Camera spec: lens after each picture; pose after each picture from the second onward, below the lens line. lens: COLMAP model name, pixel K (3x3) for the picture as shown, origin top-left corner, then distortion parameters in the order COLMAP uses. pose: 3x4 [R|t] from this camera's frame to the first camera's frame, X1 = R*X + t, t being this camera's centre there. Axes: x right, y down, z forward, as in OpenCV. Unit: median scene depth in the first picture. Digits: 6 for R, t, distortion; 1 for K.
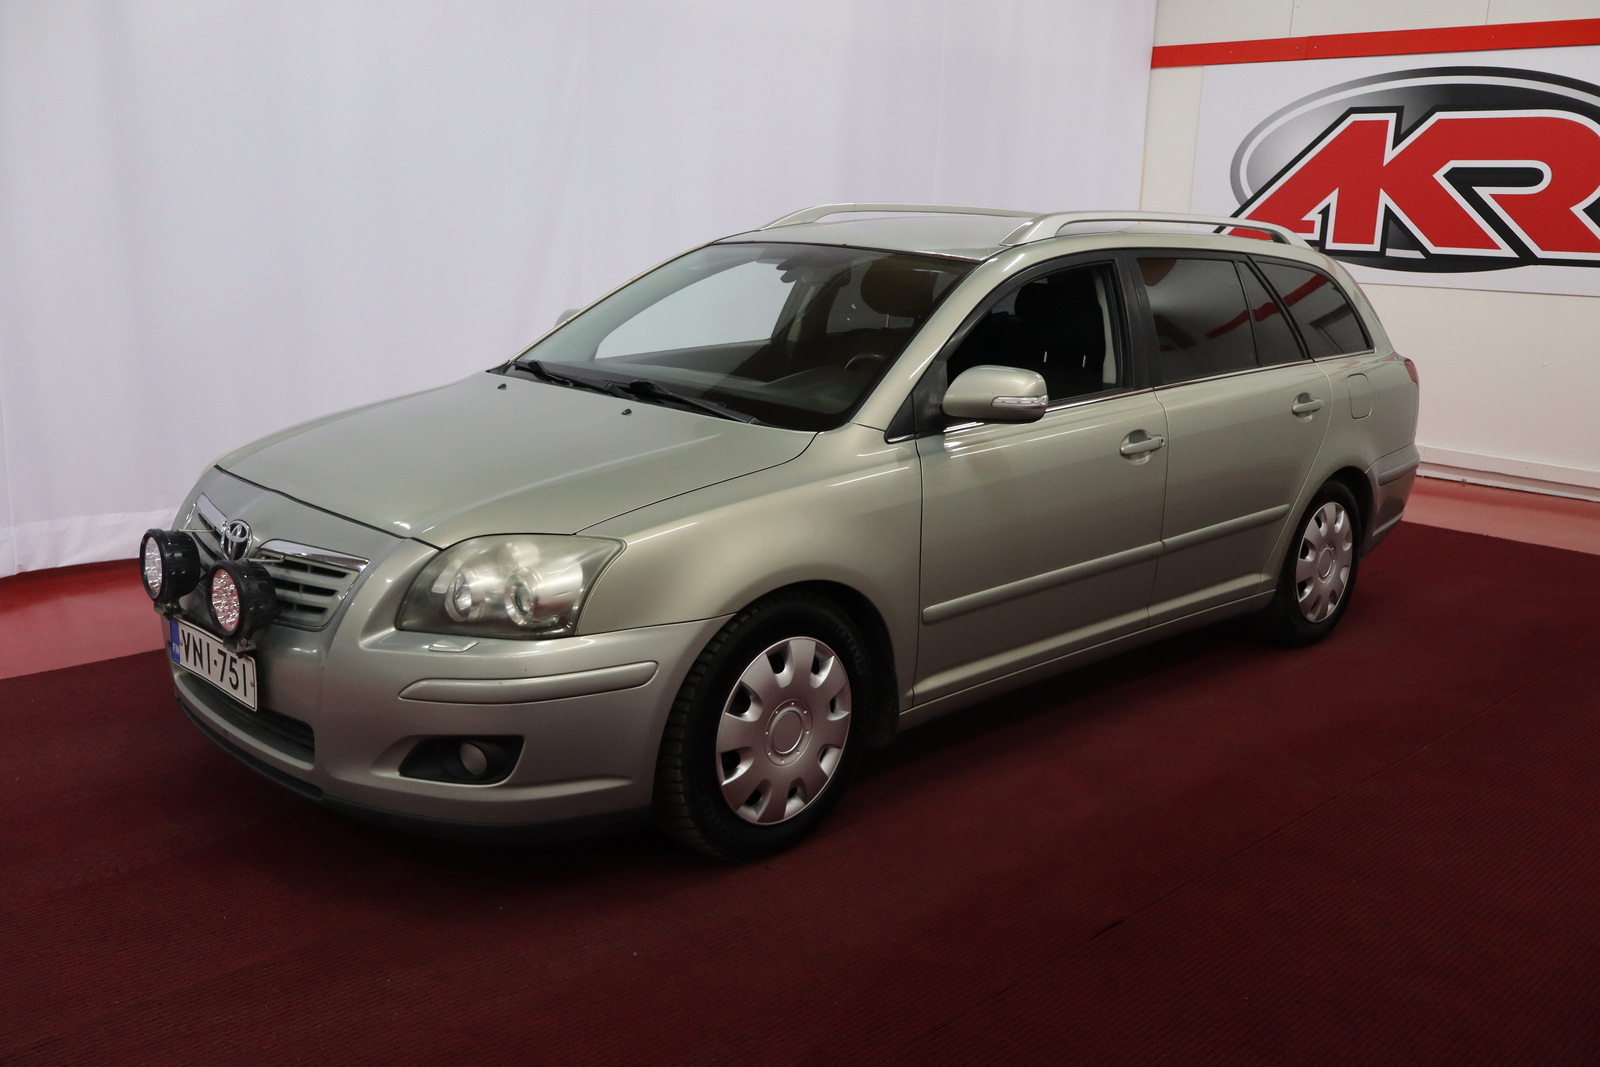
lens RADIAL K [[1516.7, 0, 800.1], [0, 1516.7, 526.5], [0, 0, 1]] dist [0.011820, 0.000000]
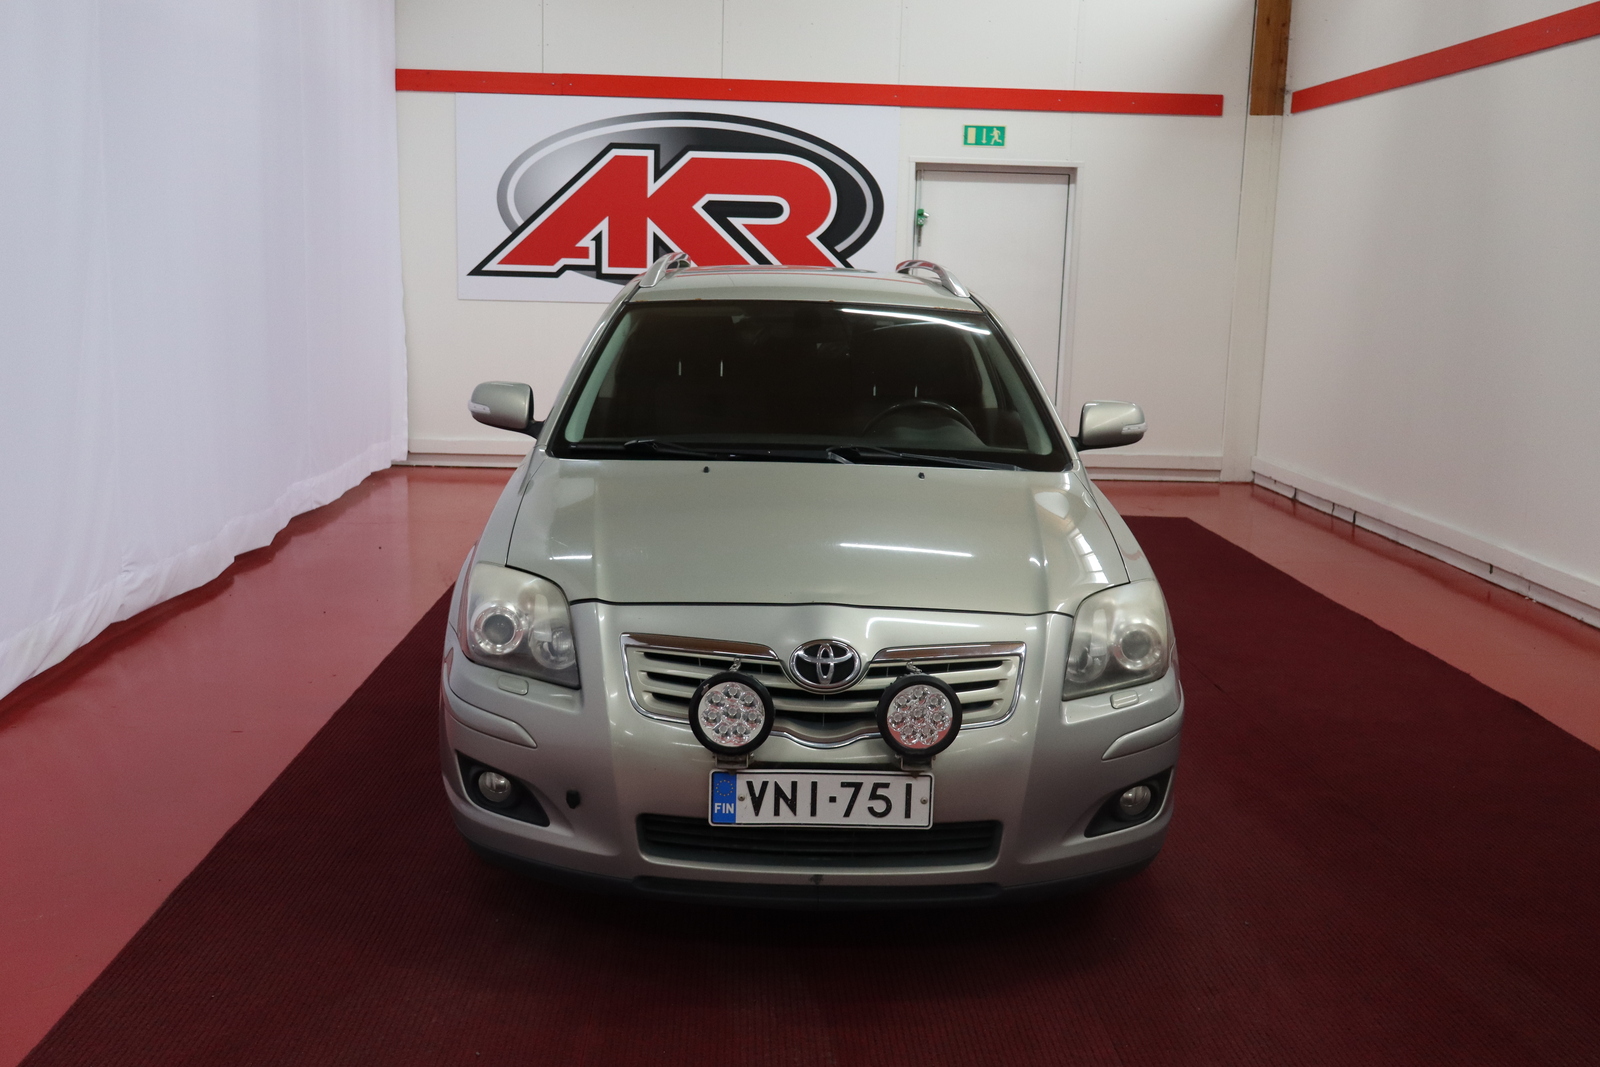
lens RADIAL K [[1629.1, 0, 800.2], [0, 1629.1, 538.3], [0, 0, 1]] dist [-0.000627, 0.000000]
pose [[0.642506, -0.149856, 0.751485, -0.471807], [0.151642, 0.986162, 0.067002, -0.055916], [-0.751126, 0.070908, 0.656339, 0.159705]]
